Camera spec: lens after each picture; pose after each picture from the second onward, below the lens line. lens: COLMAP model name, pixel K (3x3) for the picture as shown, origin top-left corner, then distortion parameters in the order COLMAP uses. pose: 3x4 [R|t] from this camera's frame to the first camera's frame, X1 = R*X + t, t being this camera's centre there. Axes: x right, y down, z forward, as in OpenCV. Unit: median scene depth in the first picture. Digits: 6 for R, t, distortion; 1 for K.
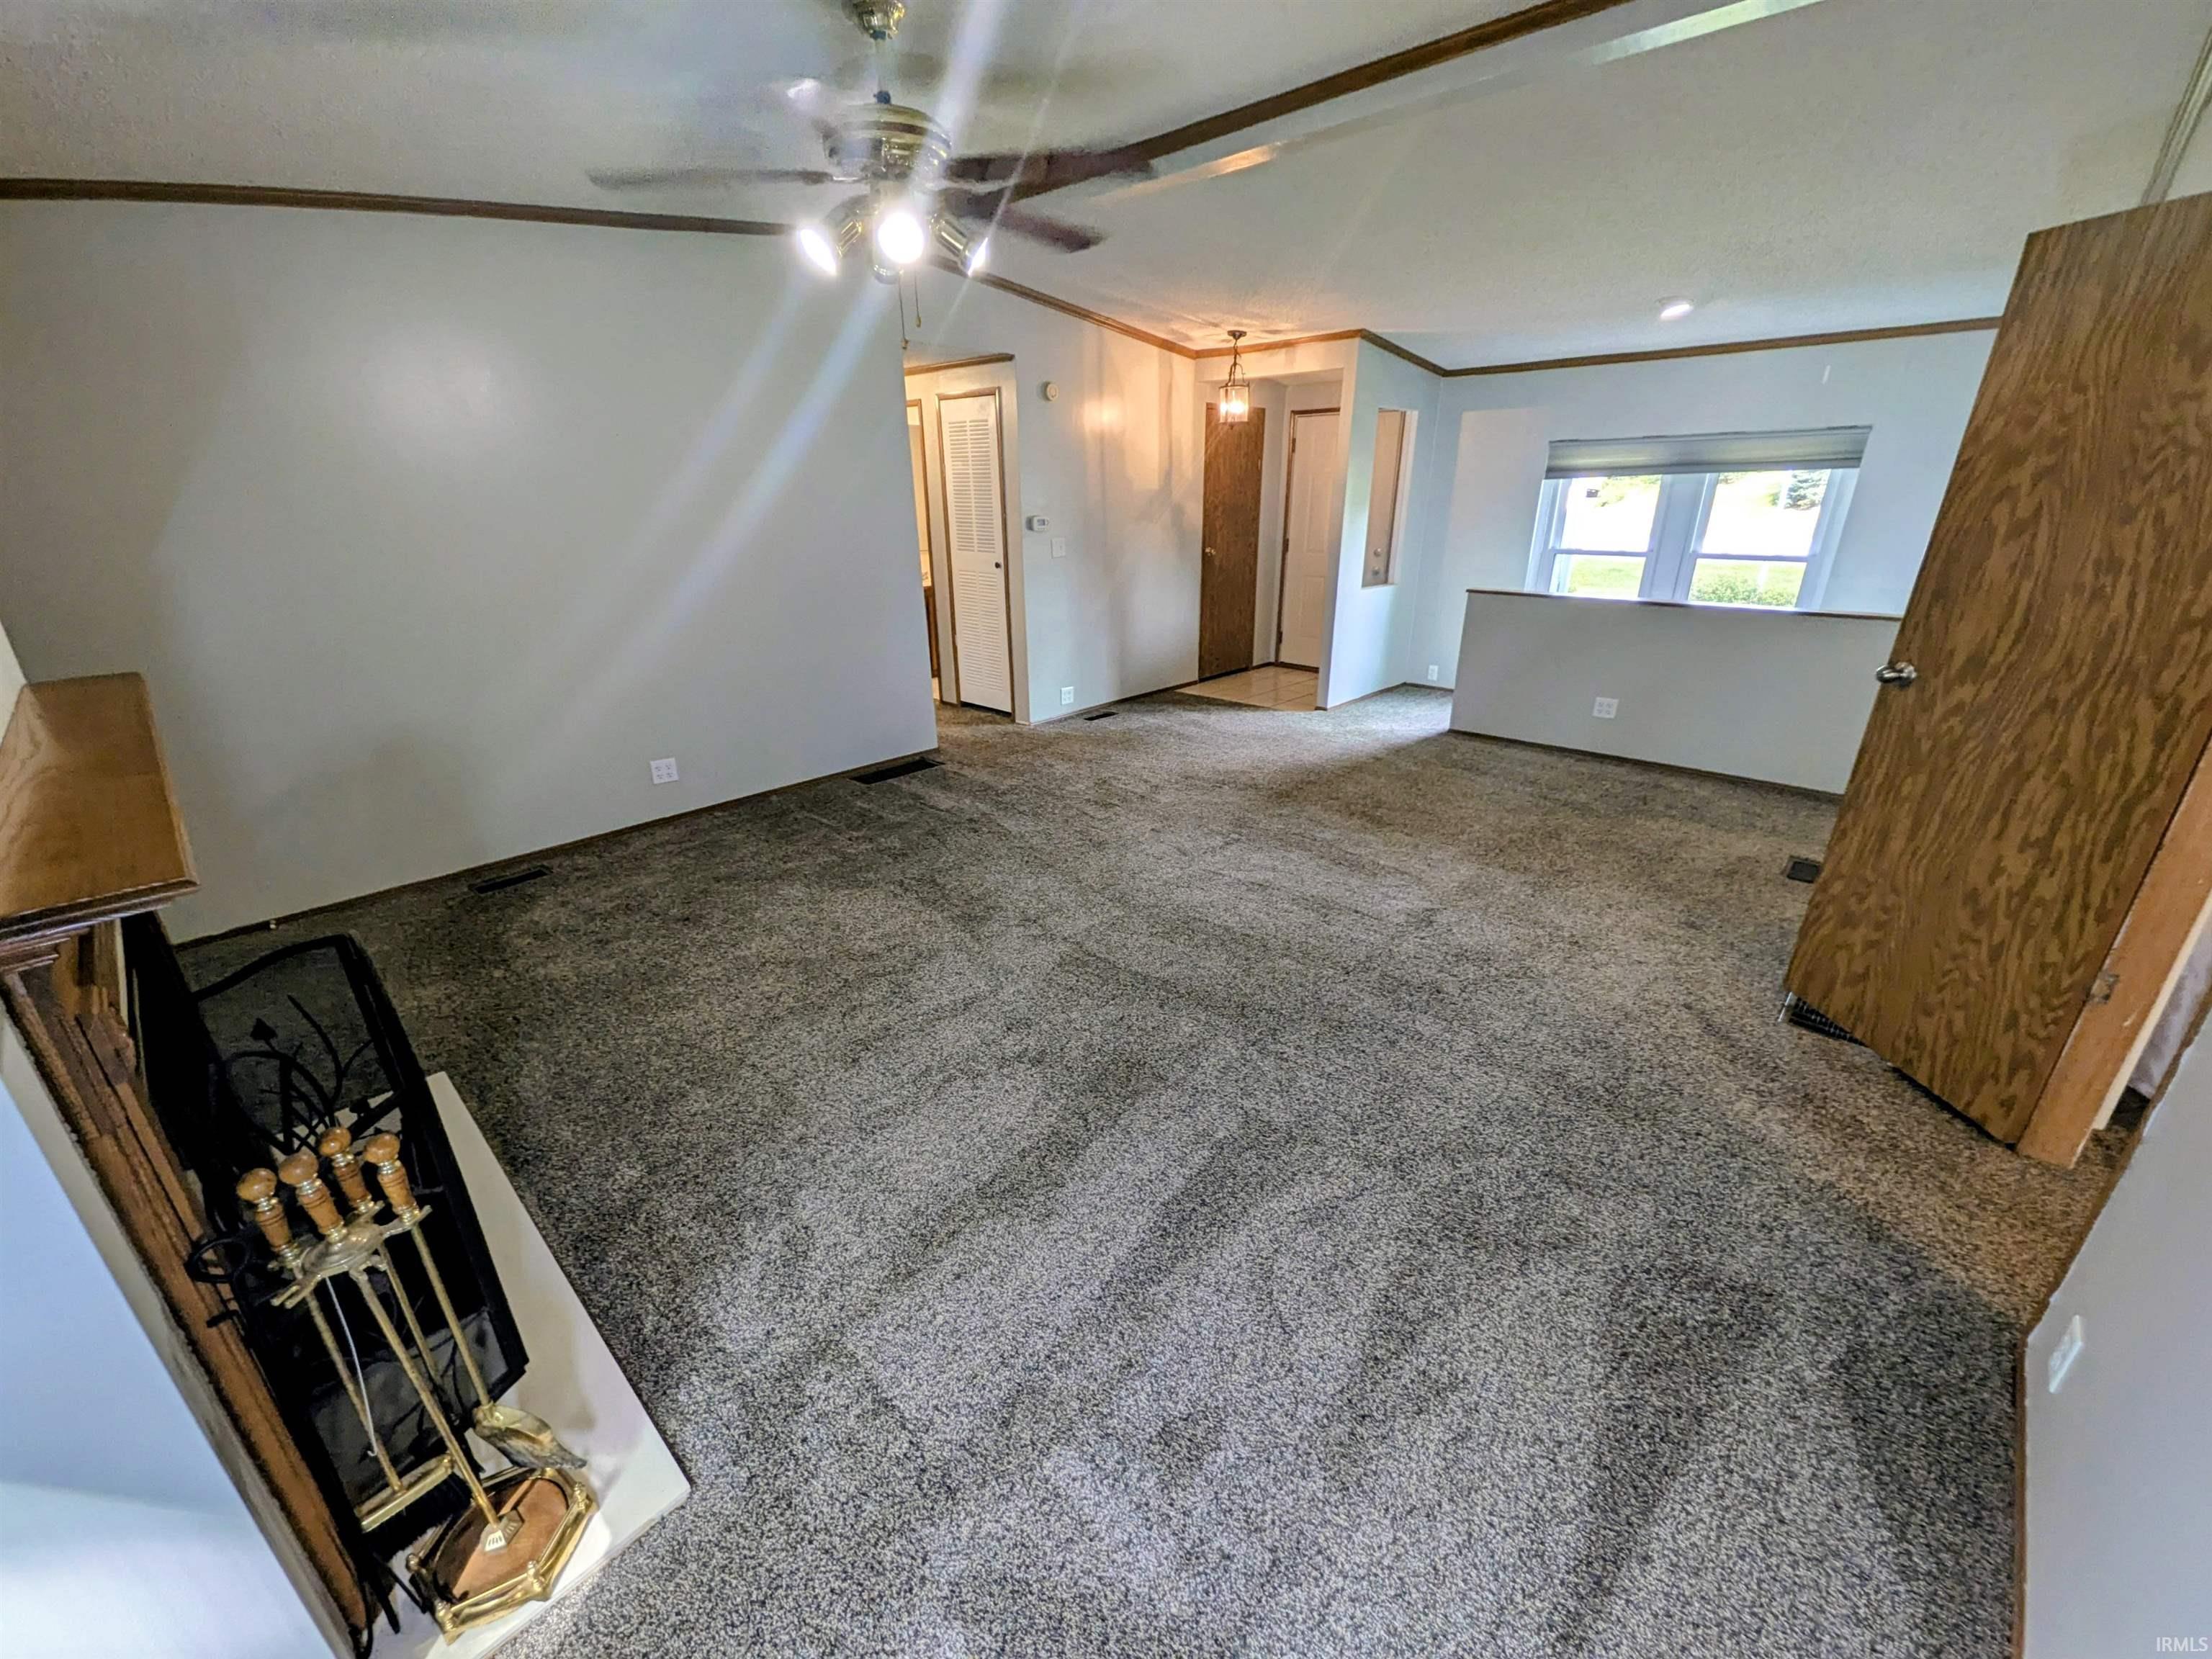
lens RADIAL K [[873.9, 0, 1106.0], [0, 873.9, 829.5], [0, 0, 1]] dist [0.008621, -0.000042]
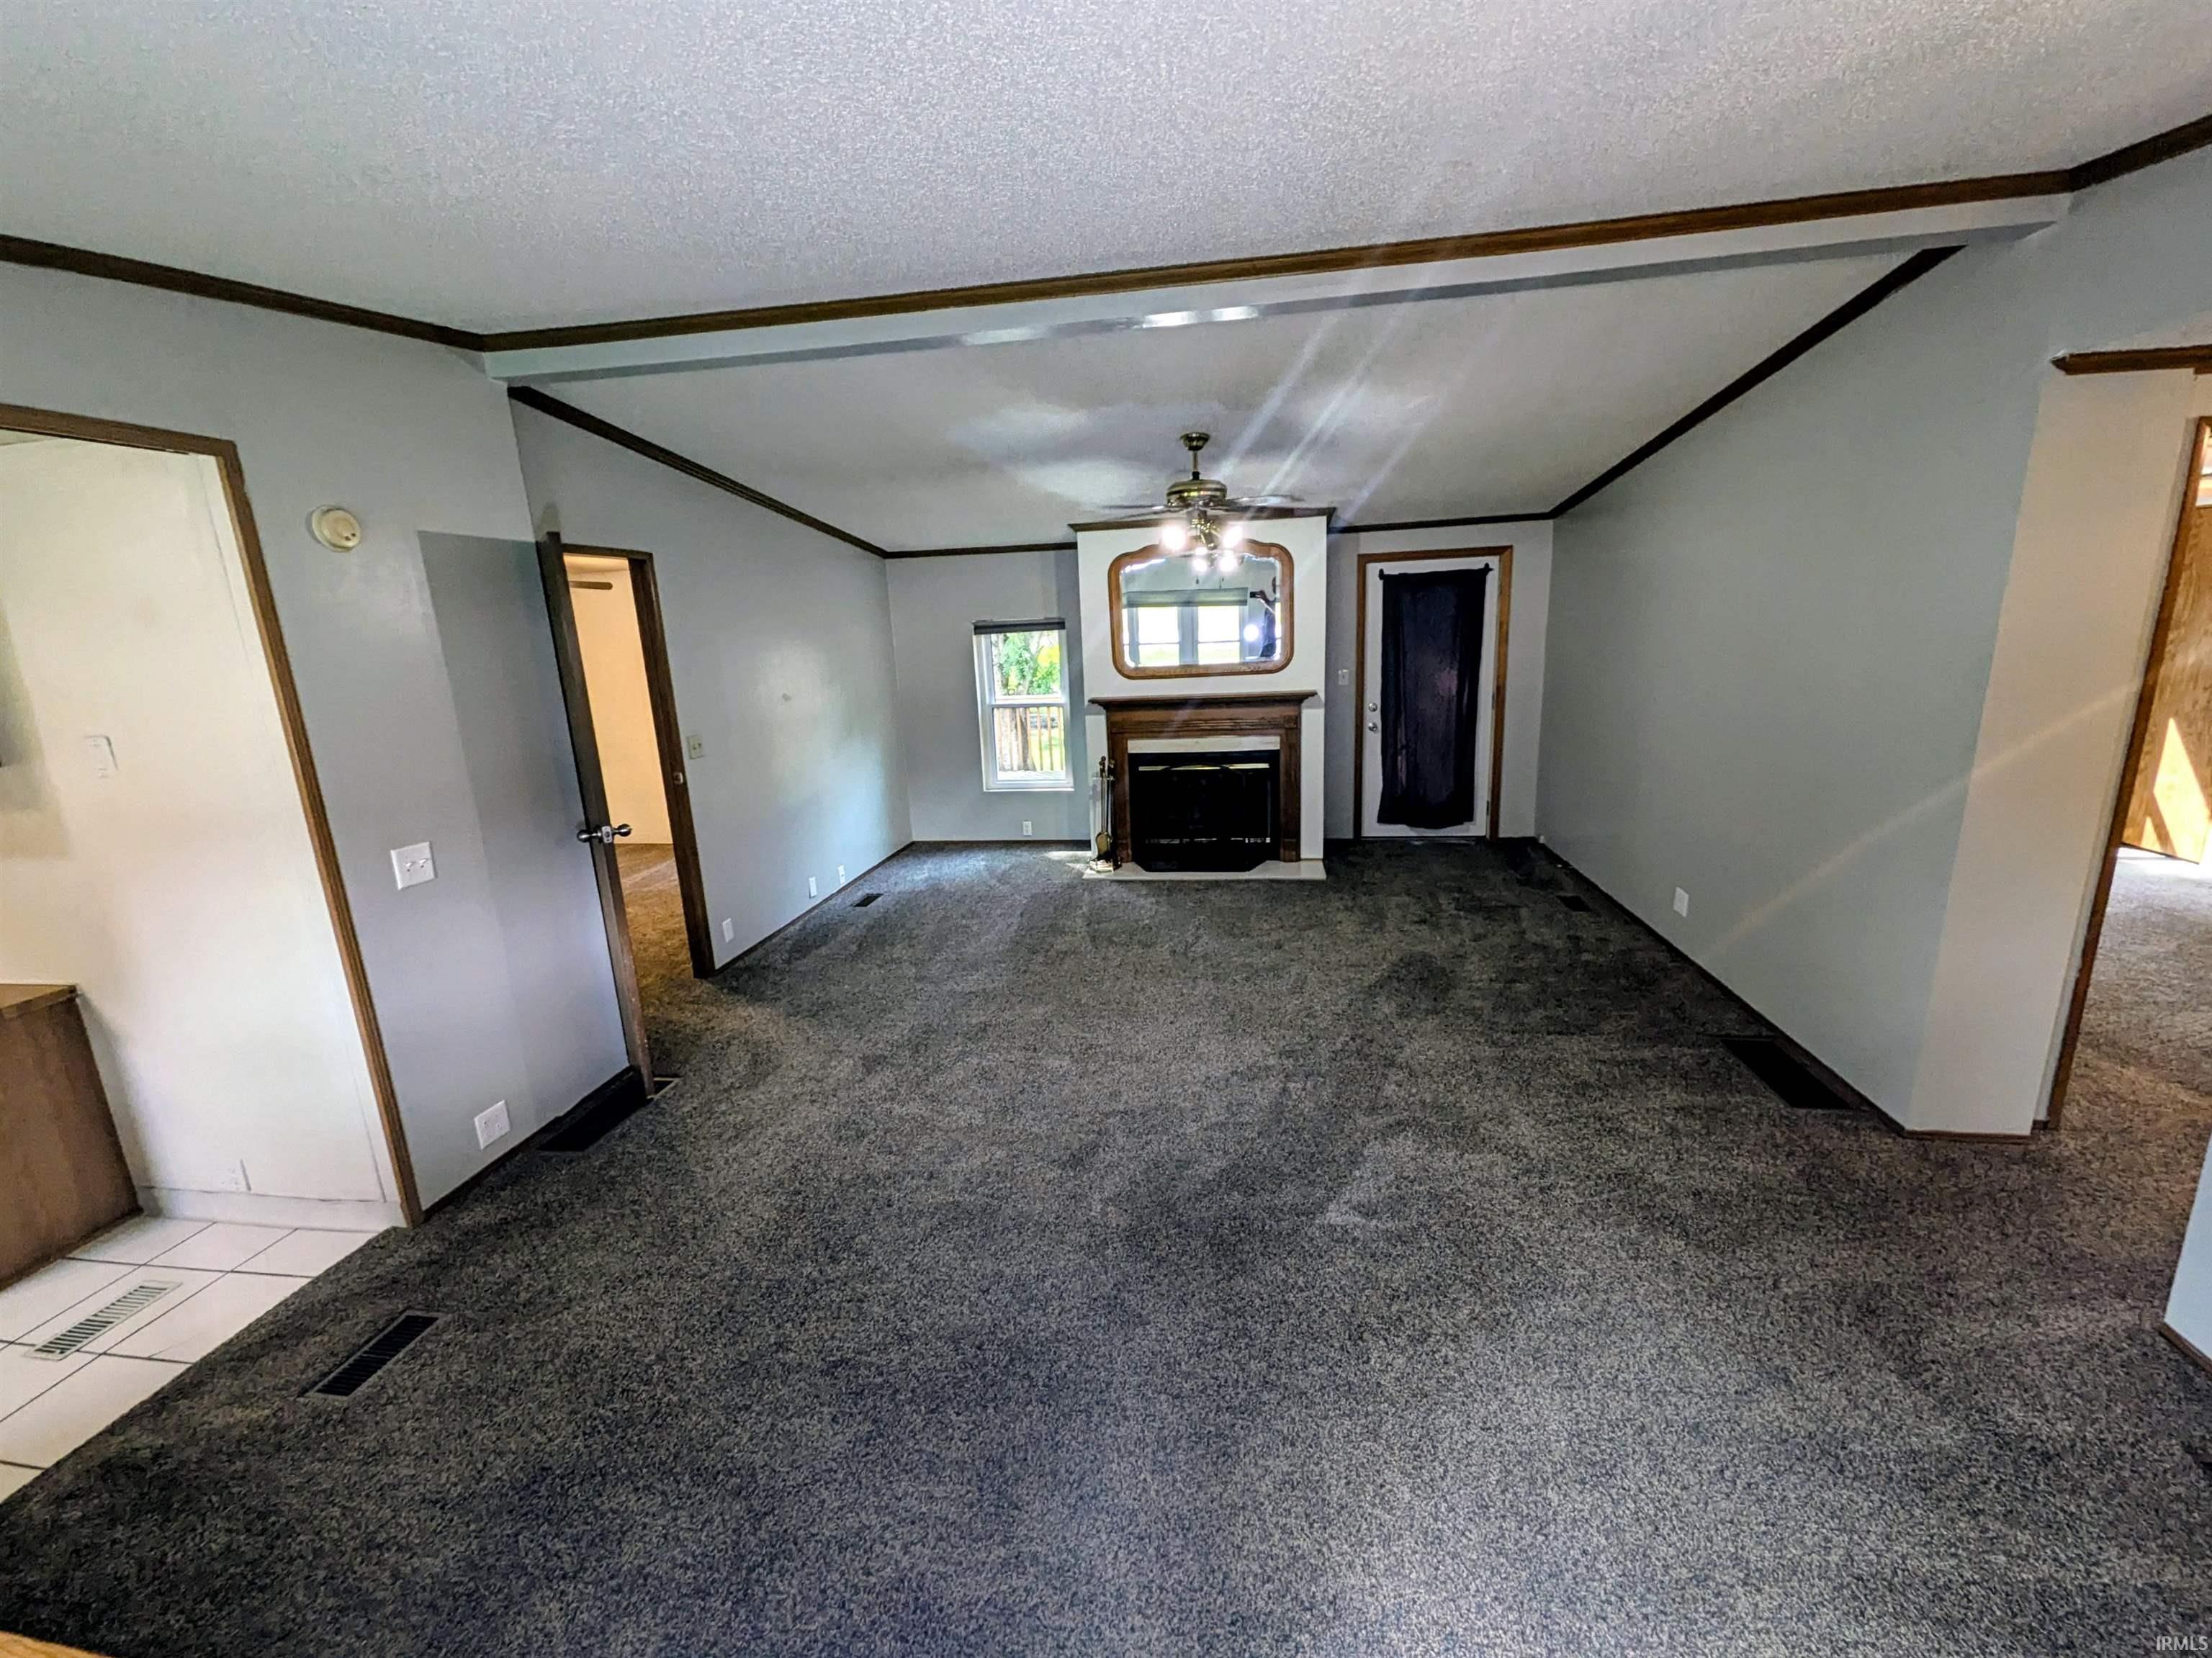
lens RADIAL K [[904.6, 0, 1109.7], [0, 904.6, 831.6], [0, 0, 1]] dist [0.006363, 0.000053]
pose [[-0.826318, 0.171537, -0.536446, 0.482823], [-0.160367, 0.841399, 0.516072, -0.474769], [0.539890, 0.512468, -0.667754, 1.096580]]
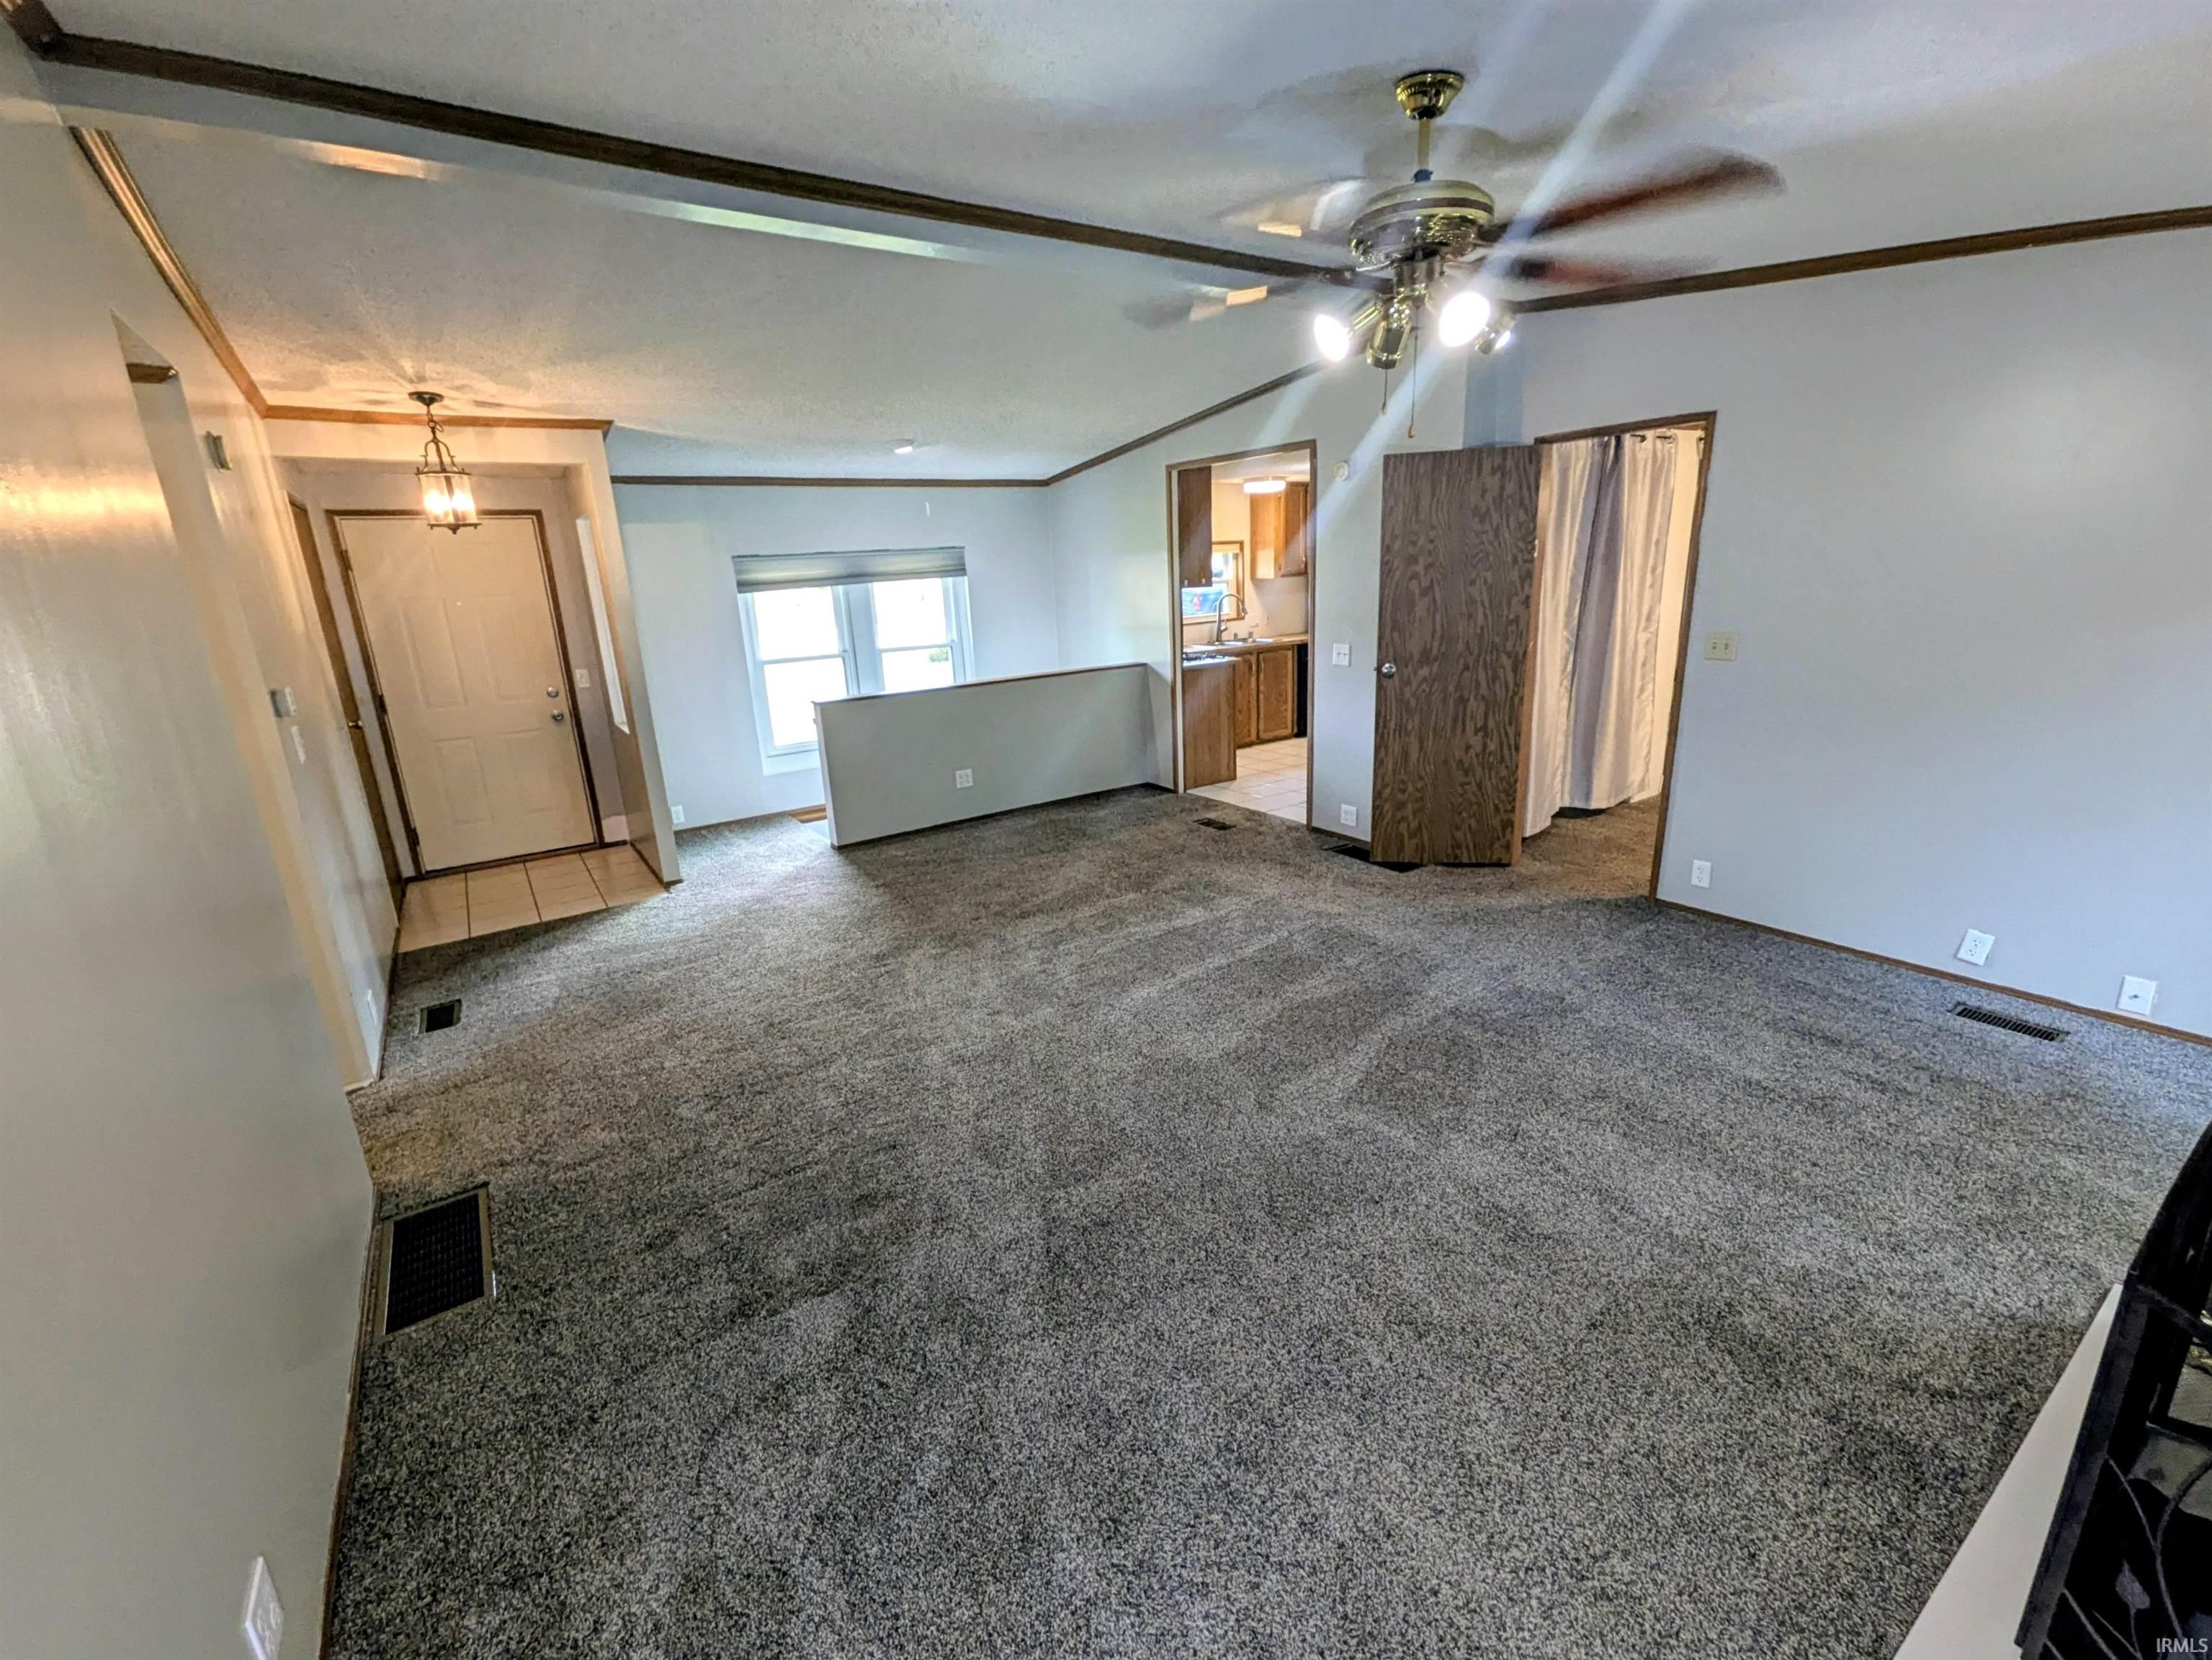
lens RADIAL K [[952.6, 0, 1117.2], [0, 952.6, 832.4], [0, 0, 1]] dist [0.011330, 0.000096]
pose [[0.212932, -0.267718, 0.939674, -0.571056], [0.399604, 0.901480, 0.166285, -0.204457], [-0.891615, 0.340090, 0.298935, 0.484508]]
